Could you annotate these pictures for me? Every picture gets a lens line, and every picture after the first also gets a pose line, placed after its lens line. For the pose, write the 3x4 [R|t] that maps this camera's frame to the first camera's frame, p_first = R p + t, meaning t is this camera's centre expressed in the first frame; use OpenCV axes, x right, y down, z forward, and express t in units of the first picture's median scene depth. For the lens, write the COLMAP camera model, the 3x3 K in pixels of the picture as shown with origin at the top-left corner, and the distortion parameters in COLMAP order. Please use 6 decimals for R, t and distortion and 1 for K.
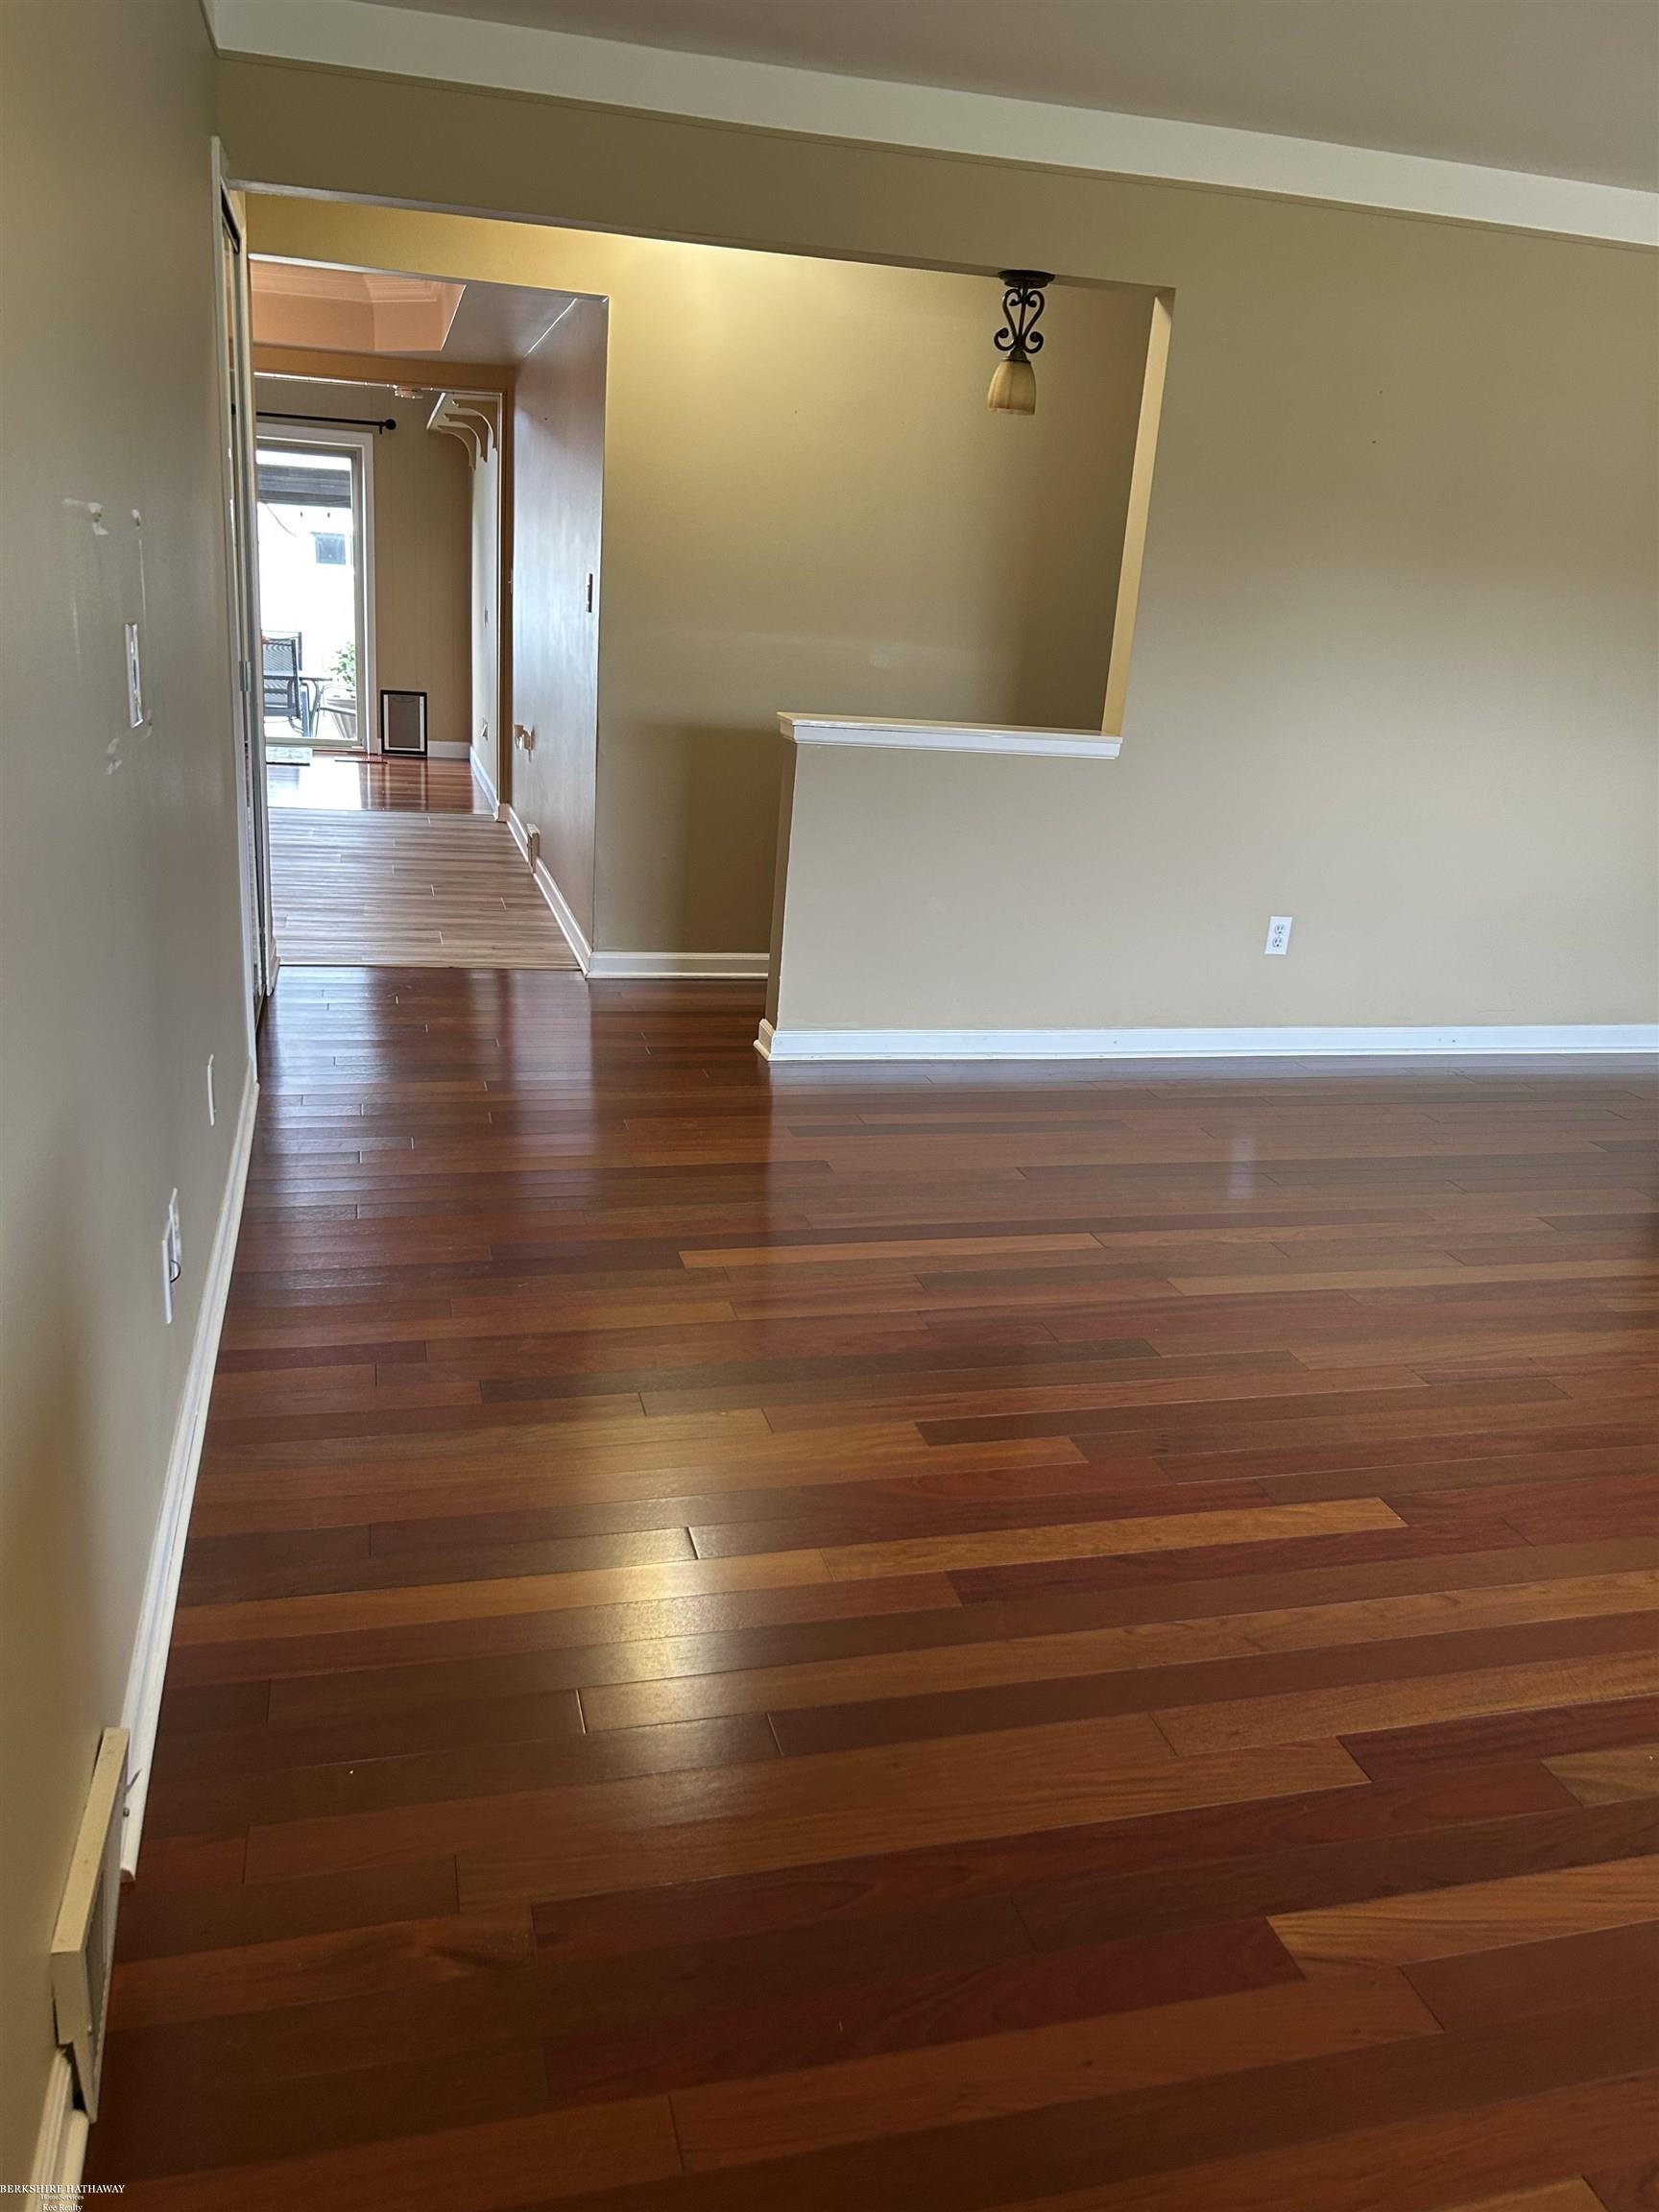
lens RADIAL K [[1660.2, 0, 820.1], [0, 1660.2, 1112.9], [0, 0, 1]] dist [0.039858, -0.045277]
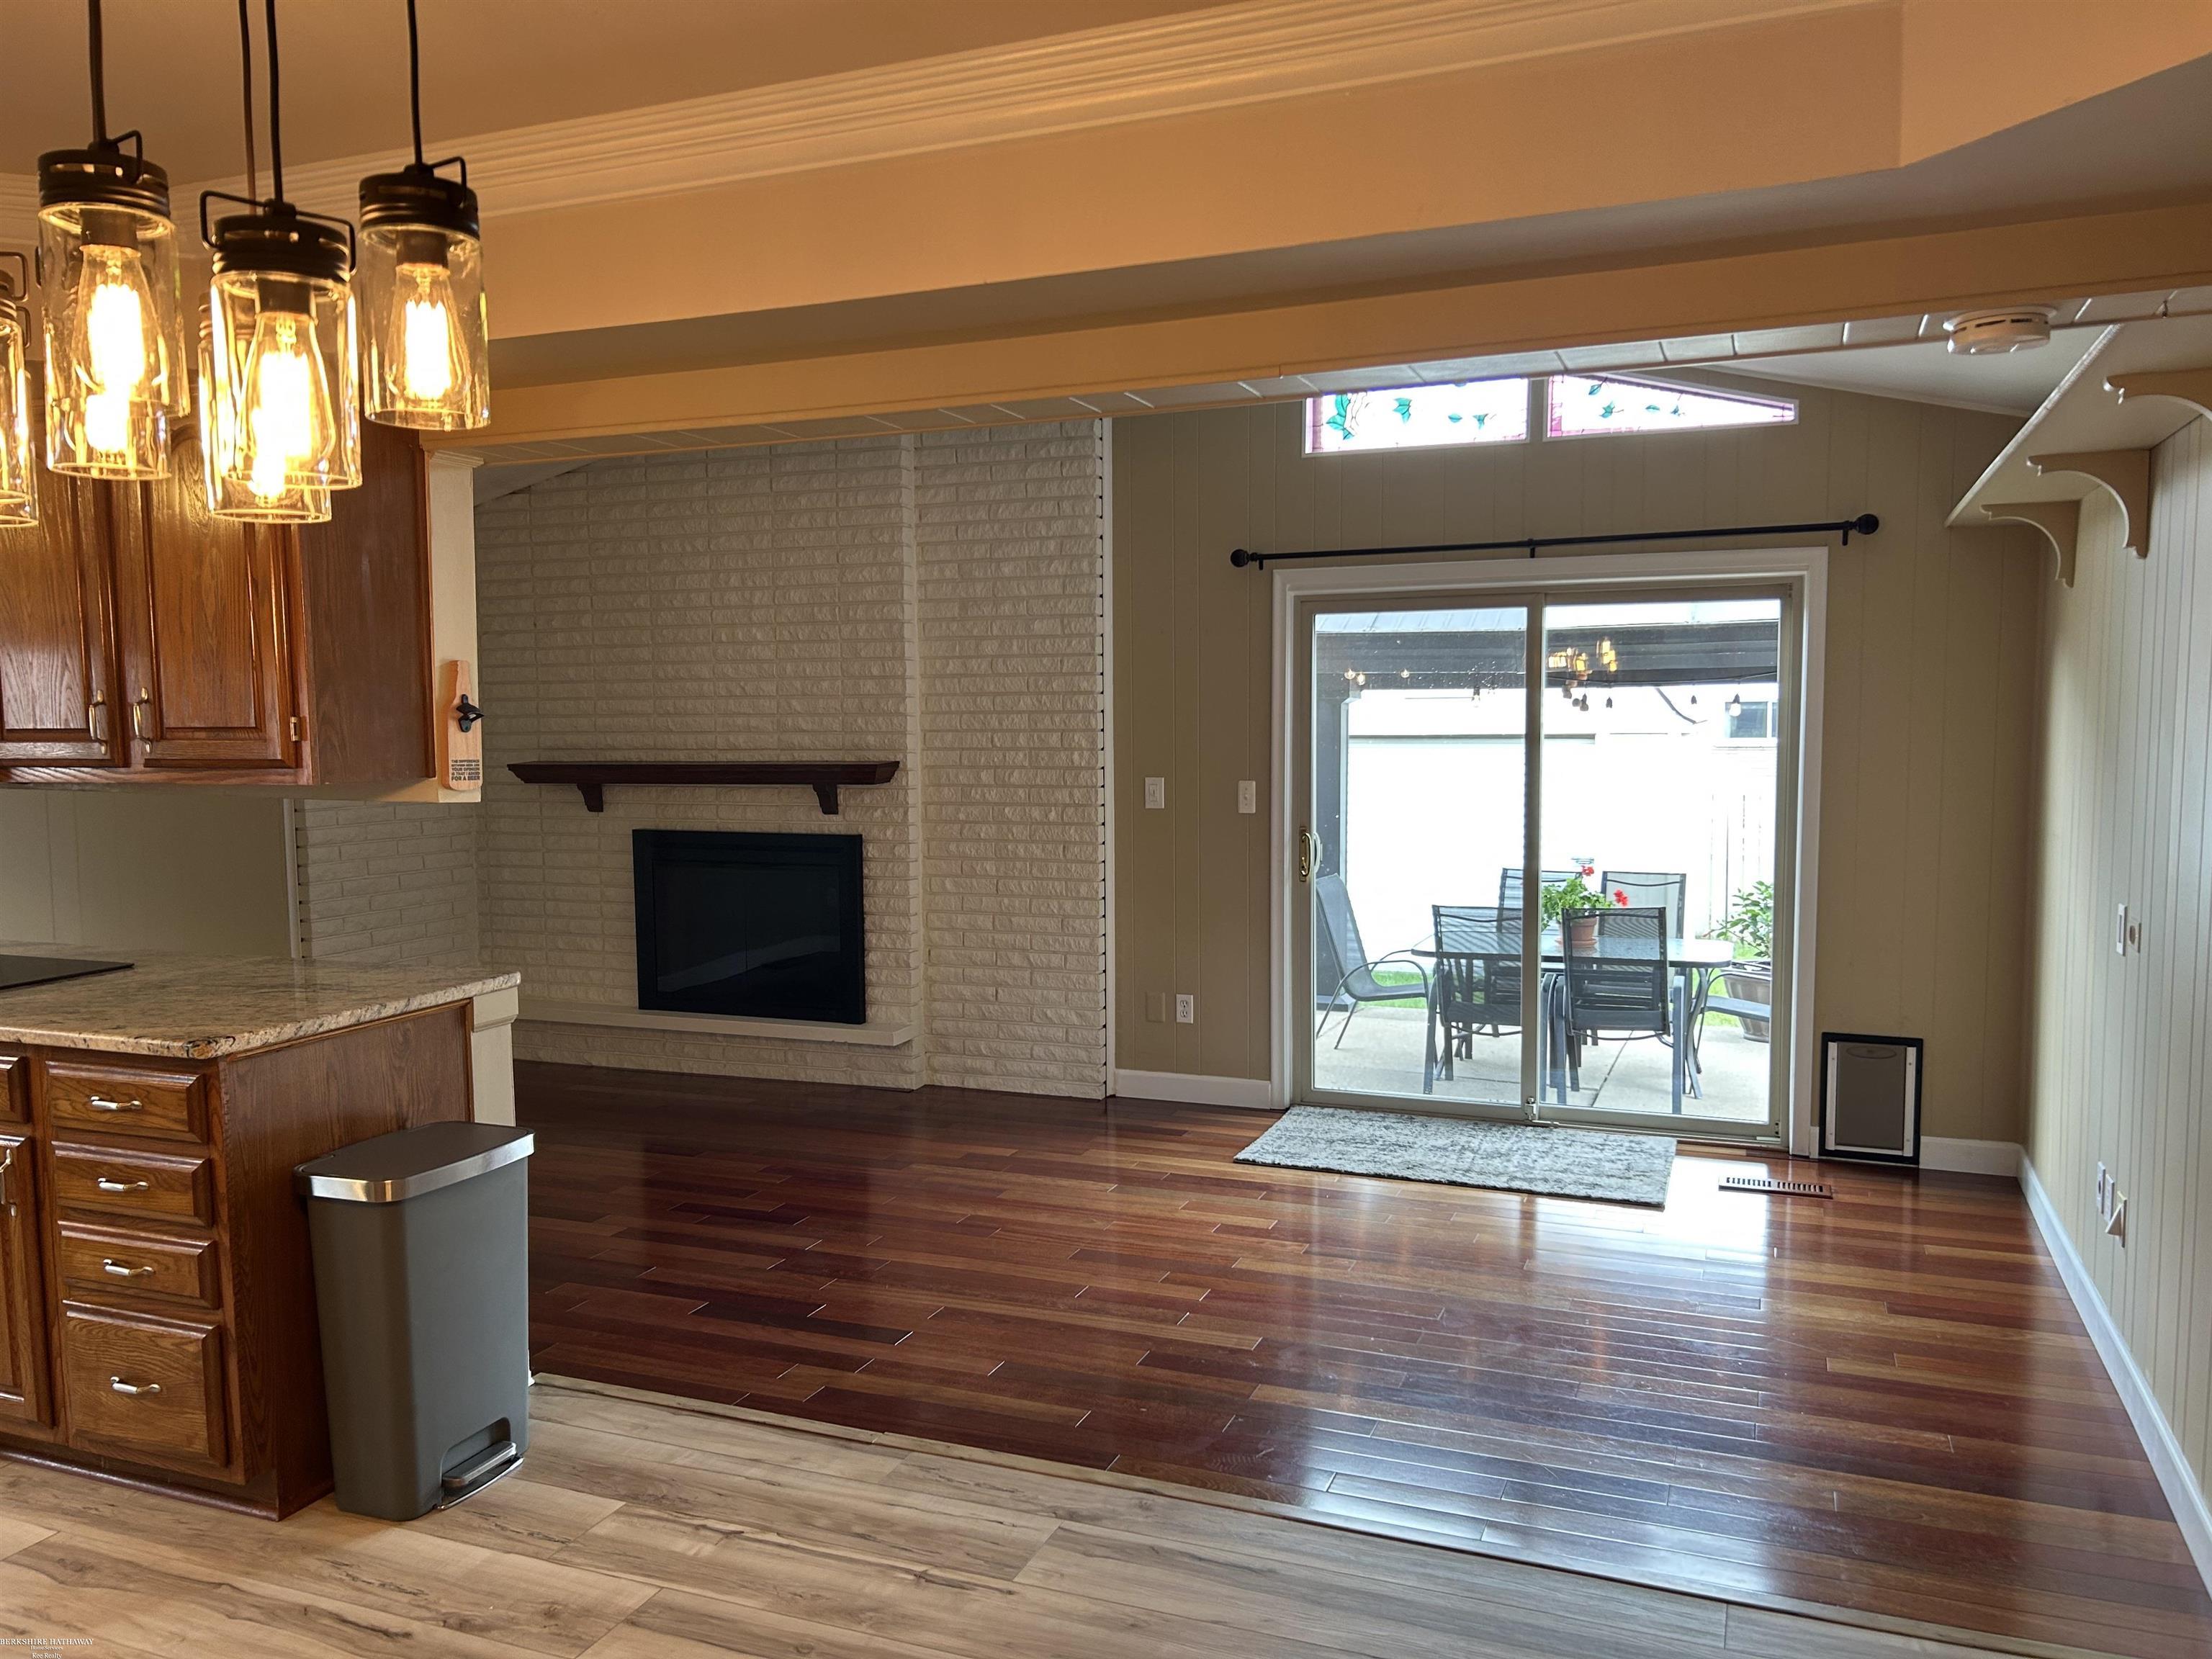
lens RADIAL K [[1660.2, 0, 1094.1], [0, 1660.2, 842.9], [0, 0, 1]] dist [0.039858, -0.045277]
pose [[0.795448, -0.022940, -0.605588, -0.133765], [-0.126261, 0.971081, -0.202630, -0.179563], [0.592724, 0.237644, 0.769548, 0.476963]]
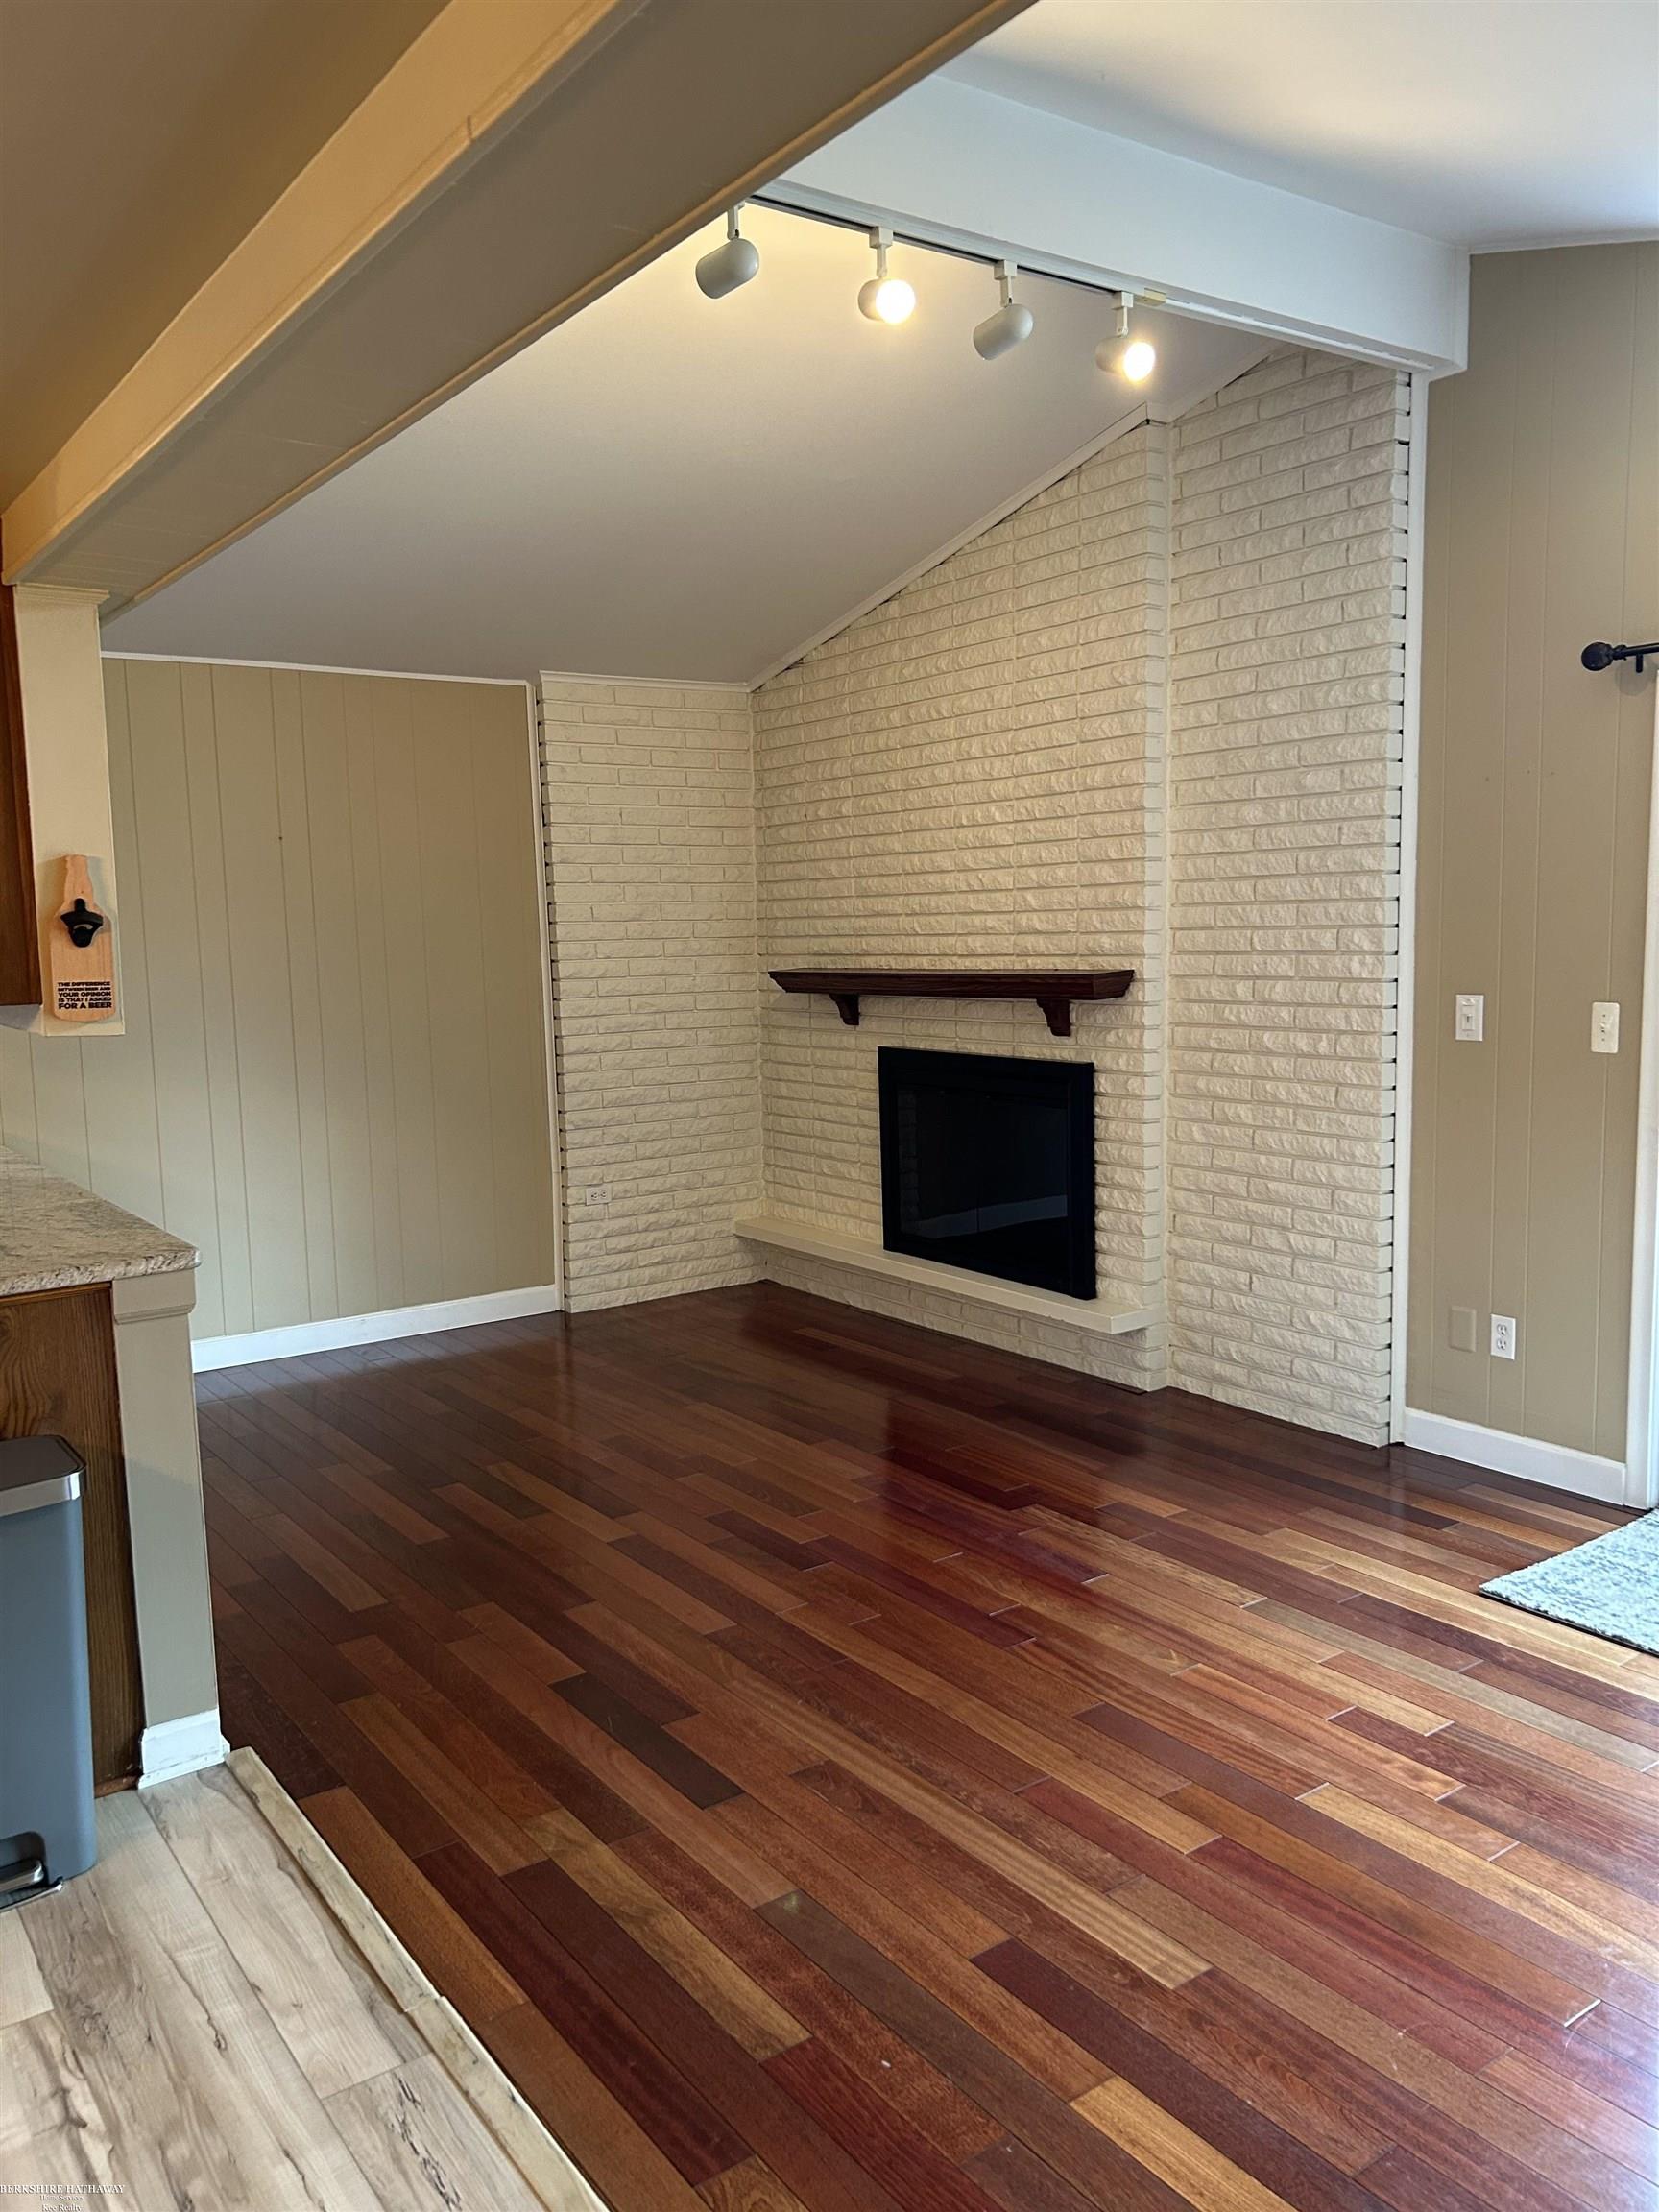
lens RADIAL K [[1660.2, 0, 808.6], [0, 1660.2, 1120.7], [0, 0, 1]] dist [0.039858, -0.045277]
pose [[0.345538, 0.040406, -0.937535, -0.147983], [-0.240001, 0.969650, -0.046665, -0.236197], [0.907195, 0.241134, 0.344748, 0.656627]]
